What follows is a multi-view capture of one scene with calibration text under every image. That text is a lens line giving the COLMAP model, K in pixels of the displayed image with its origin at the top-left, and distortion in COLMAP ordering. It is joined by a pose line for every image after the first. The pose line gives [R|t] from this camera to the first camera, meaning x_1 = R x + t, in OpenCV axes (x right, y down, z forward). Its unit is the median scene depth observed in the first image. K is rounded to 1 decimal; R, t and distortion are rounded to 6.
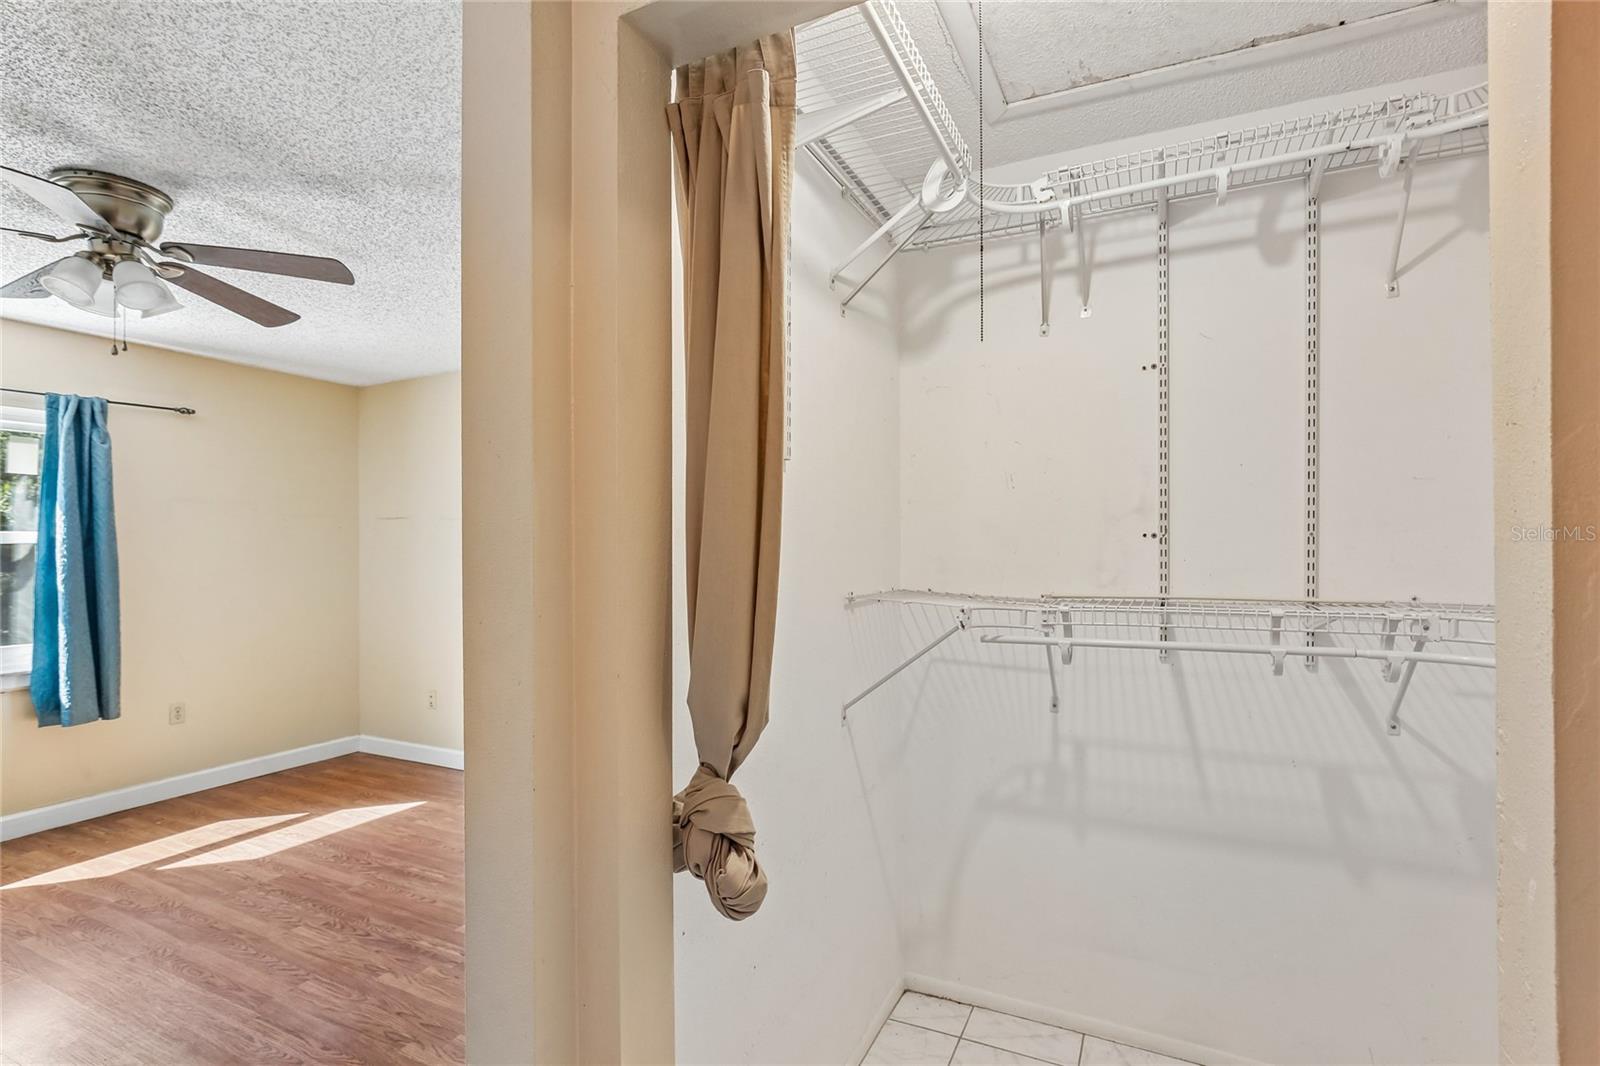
lens RADIAL K [[749.1, 0, 800.0], [0, 749.1, 533.0], [0, 0, 1]] dist [-0.045824, 0.015340]
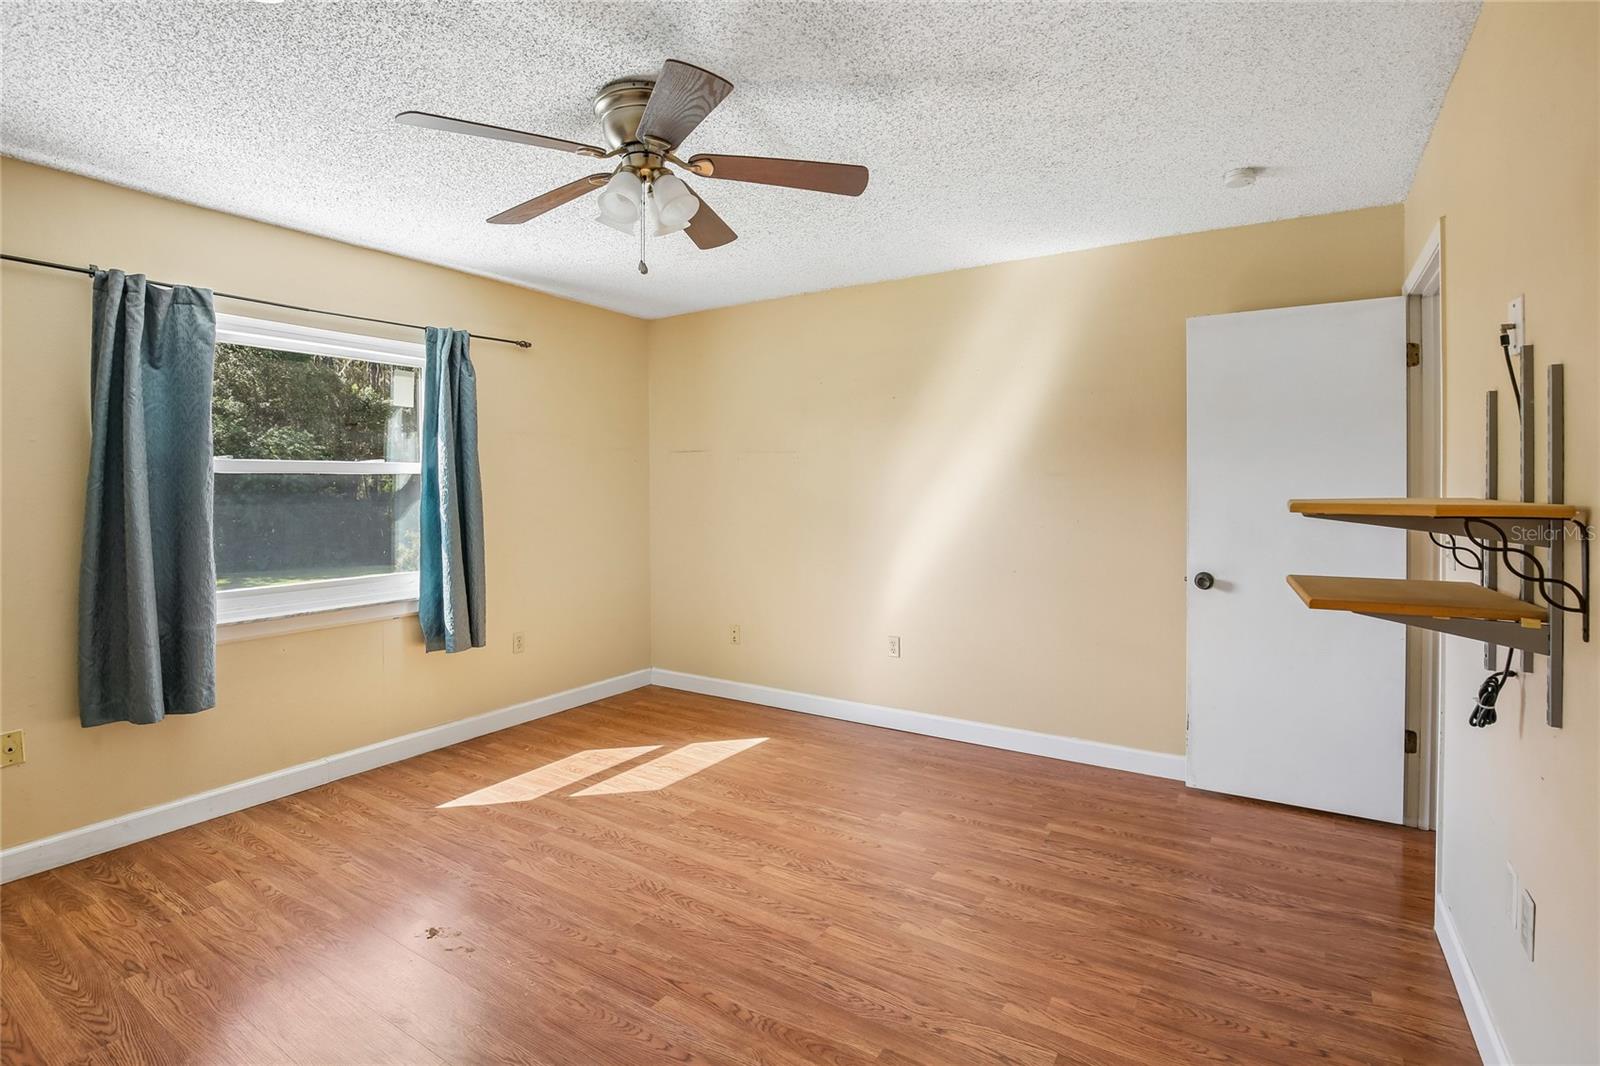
lens RADIAL K [[757.7, 0, 791.0], [0, 757.7, 485.1], [0, 0, 1]] dist [-0.029587, 0.000538]
pose [[0.990462, 0.002705, -0.137760, -0.386230], [-0.000456, 0.999866, 0.016359, 0.012272], [0.137786, -0.016141, 0.990330, 0.016905]]
